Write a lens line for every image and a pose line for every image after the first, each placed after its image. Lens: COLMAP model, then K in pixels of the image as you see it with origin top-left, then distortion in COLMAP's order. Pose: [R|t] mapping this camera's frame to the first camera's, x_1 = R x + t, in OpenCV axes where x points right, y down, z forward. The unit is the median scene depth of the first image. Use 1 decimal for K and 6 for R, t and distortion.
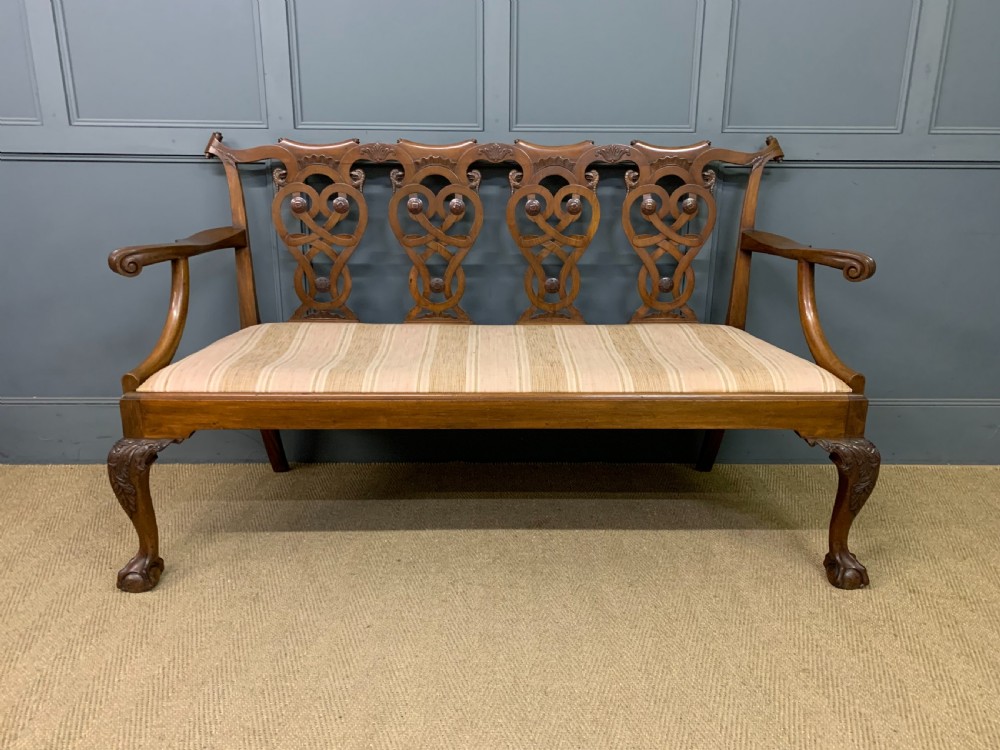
lens RADIAL K [[768.0, 0, 498.2], [0, 768.0, 366.2], [0, 0, 1]] dist [0.036997, -0.024971]
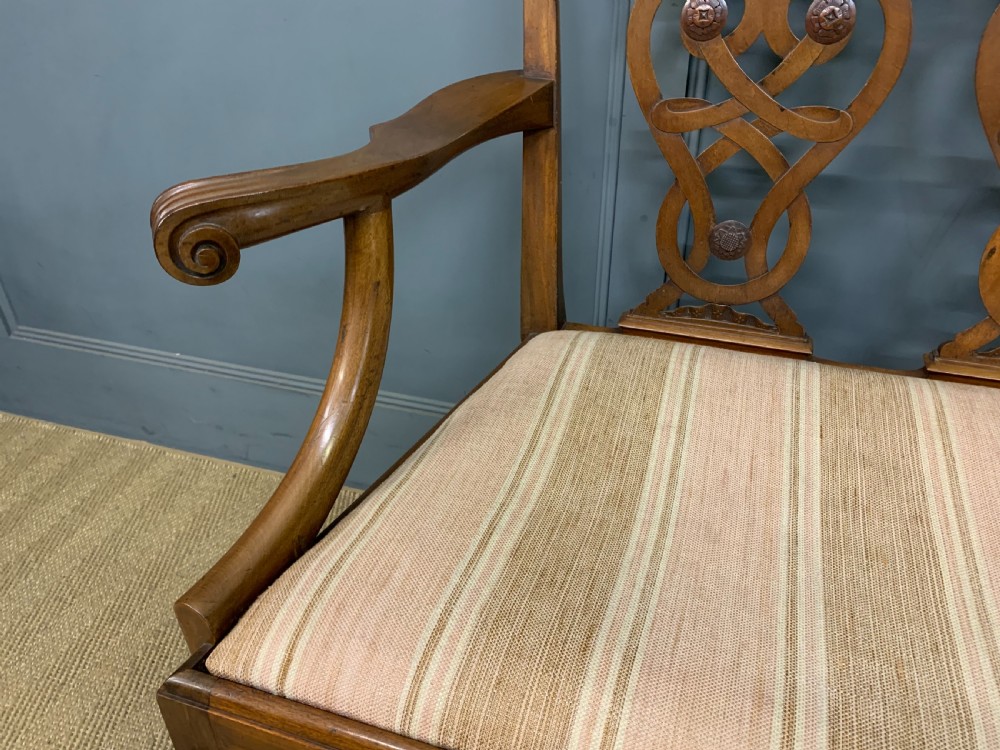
lens RADIAL K [[768.0, 0, 503.9], [0, 768.0, 375.9], [0, 0, 1]] dist [0.036997, -0.024971]
pose [[0.943131, 0.161938, -0.290311, -0.227514], [-0.076462, 0.955583, 0.284630, -0.152542], [0.323509, -0.246246, 0.913622, 0.637997]]
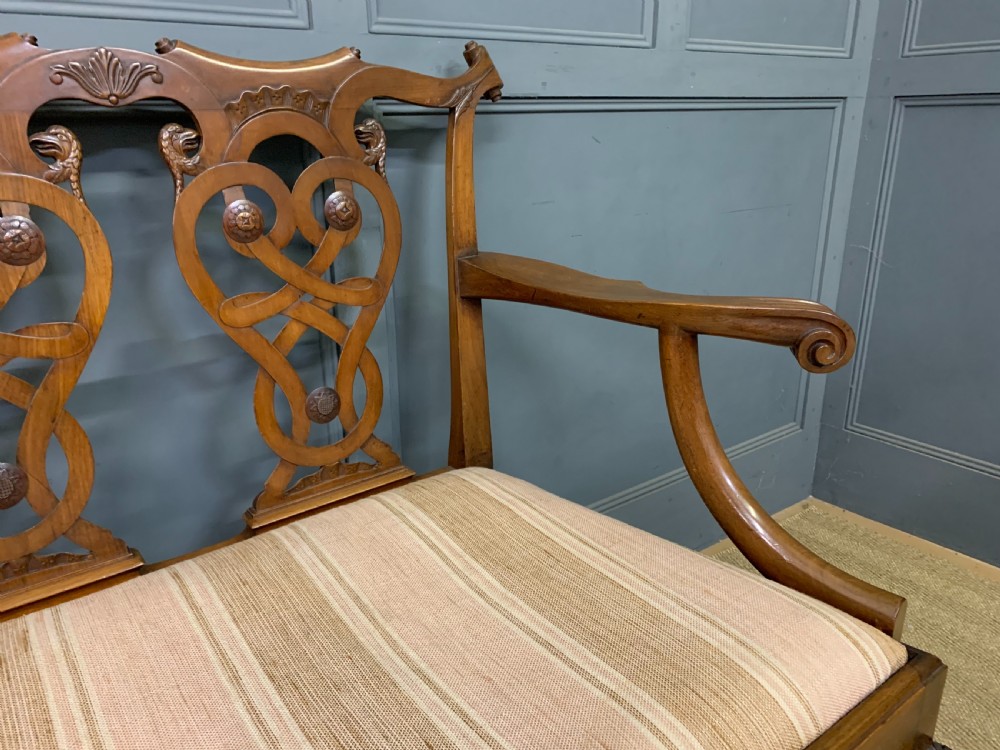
lens RADIAL K [[768.0, 0, 489.9], [0, 768.0, 380.3], [0, 0, 1]] dist [0.036997, -0.024971]
pose [[0.807521, -0.210246, 0.551096, 0.071401], [0.177601, 0.977625, 0.112731, -0.161524], [-0.562466, 0.006842, 0.826792, 0.658000]]
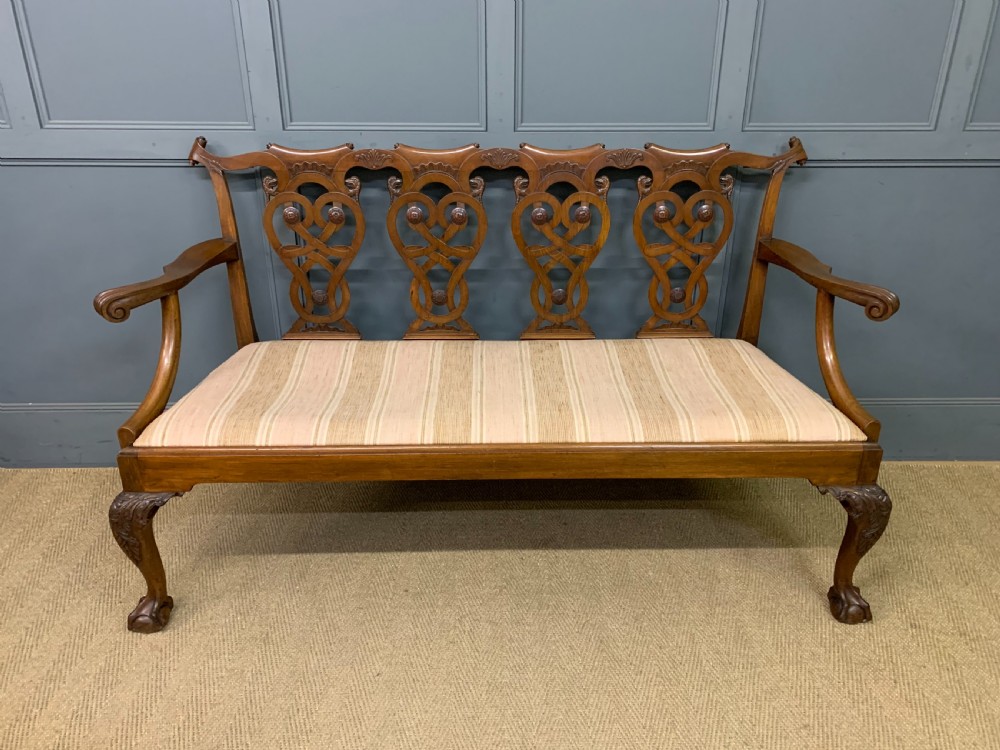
lens RADIAL K [[768.0, 0, 501.5], [0, 768.0, 369.8], [0, 0, 1]] dist [0.036997, -0.024971]
pose [[0.999986, -0.004774, 0.002086, -0.004571], [0.004430, 0.989886, 0.141797, -0.163394], [-0.002741, -0.141786, 0.989894, 0.039302]]
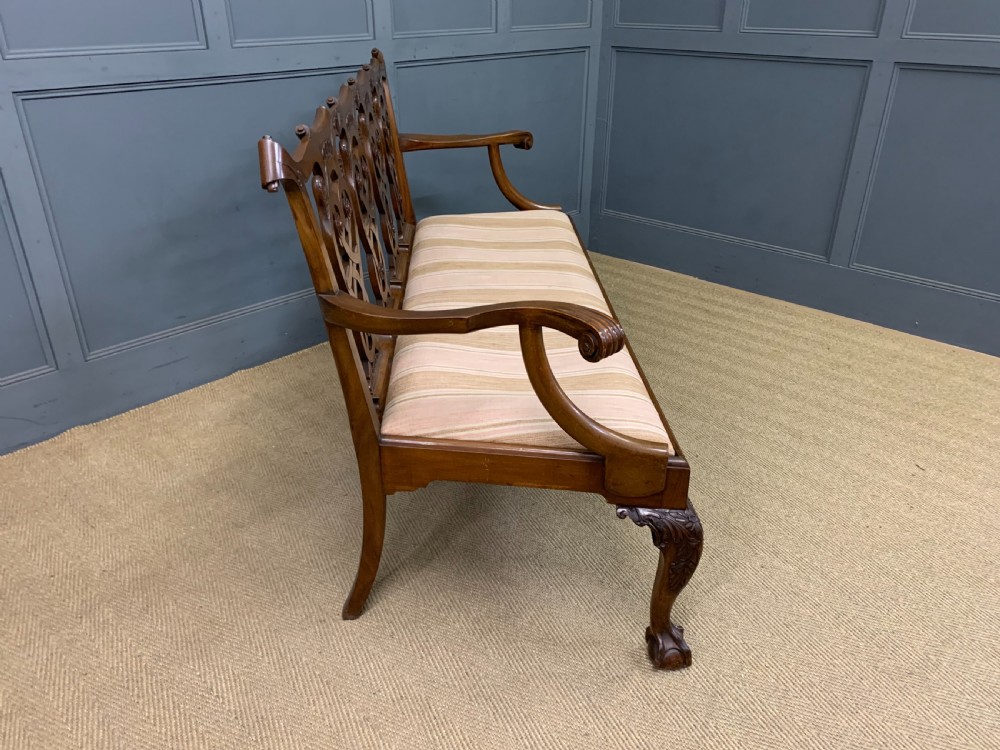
lens RADIAL K [[768.0, 0, 504.4], [0, 768.0, 373.1], [0, 0, 1]] dist [0.036997, -0.024971]
pose [[0.699803, -0.328550, 0.634295, -0.576406], [0.191143, 0.941697, 0.276894, -0.119773], [-0.688288, -0.072531, 0.721803, -0.038384]]
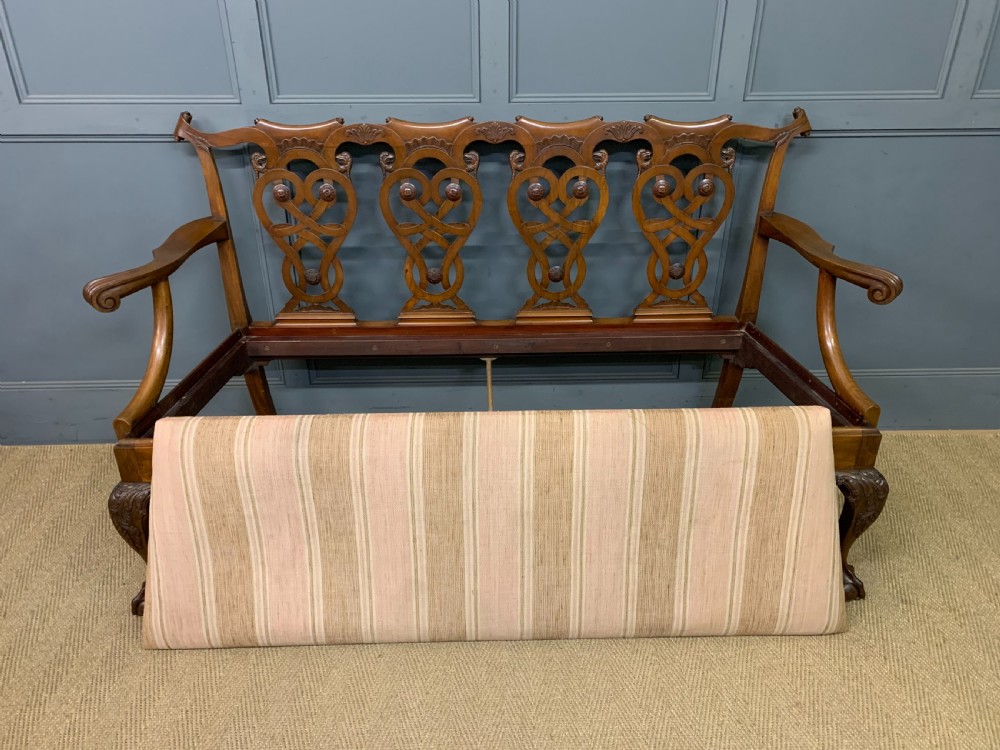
lens RADIAL K [[768.0, 0, 499.1], [0, 768.0, 374.6], [0, 0, 1]] dist [0.036997, -0.024971]
pose [[0.999909, -0.012277, 0.005597, -0.007168], [0.010773, 0.976203, 0.216592, -0.204878], [-0.008123, -0.216512, 0.976246, 0.053438]]
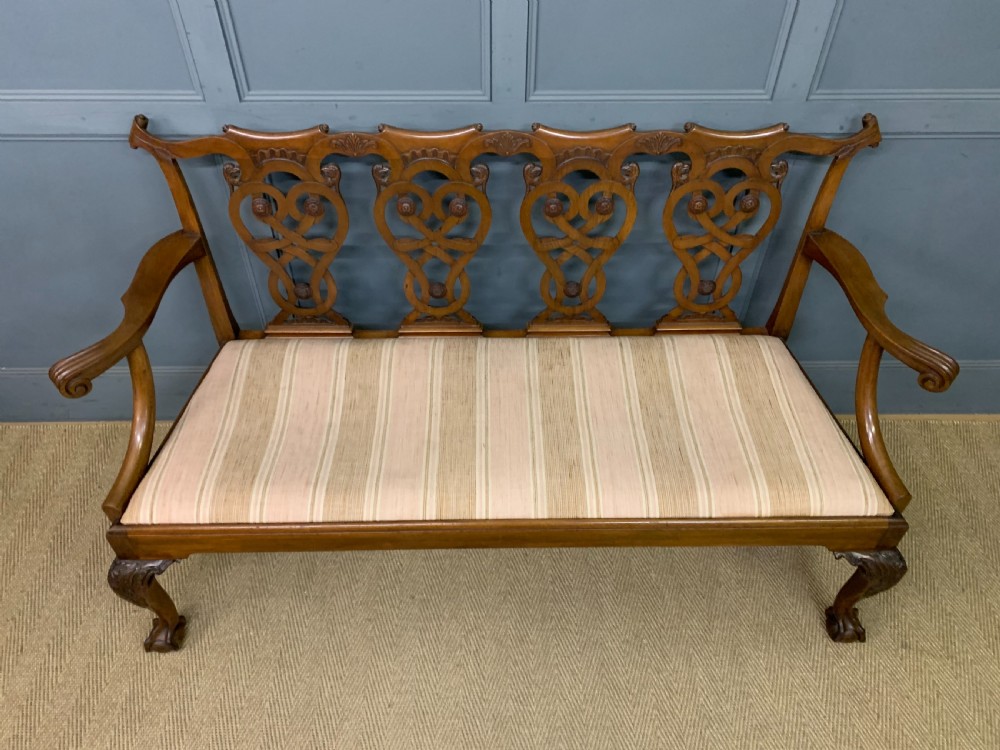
lens RADIAL K [[768.0, 0, 498.3], [0, 768.0, 368.3], [0, 0, 1]] dist [0.036997, -0.024971]
pose [[1.000000, -0.000638, -0.000560, -0.012570], [0.000829, 0.875771, 0.482726, -0.475326], [0.000182, -0.482726, 0.875771, 0.228089]]
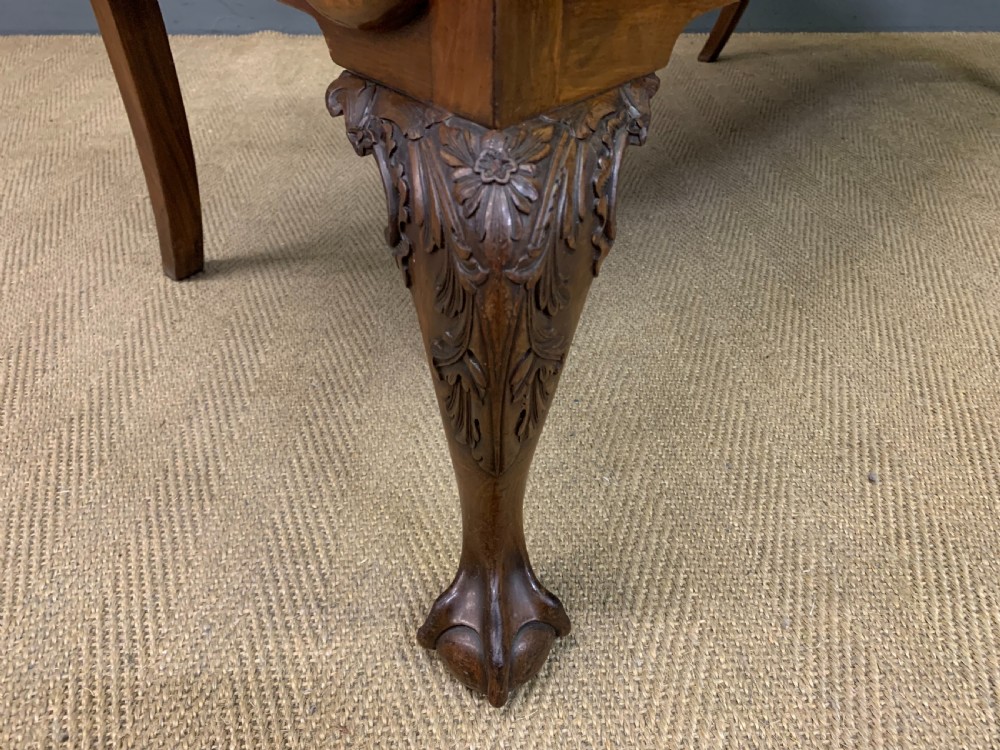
lens RADIAL K [[768.0, 0, 499.9], [0, 768.0, 381.4], [0, 0, 1]] dist [0.036997, -0.024971]
pose [[0.999625, -0.018663, 0.020038, -0.072373], [0.010318, 0.934537, 0.355717, 0.212139], [-0.025365, -0.355377, 0.934379, 0.167737]]
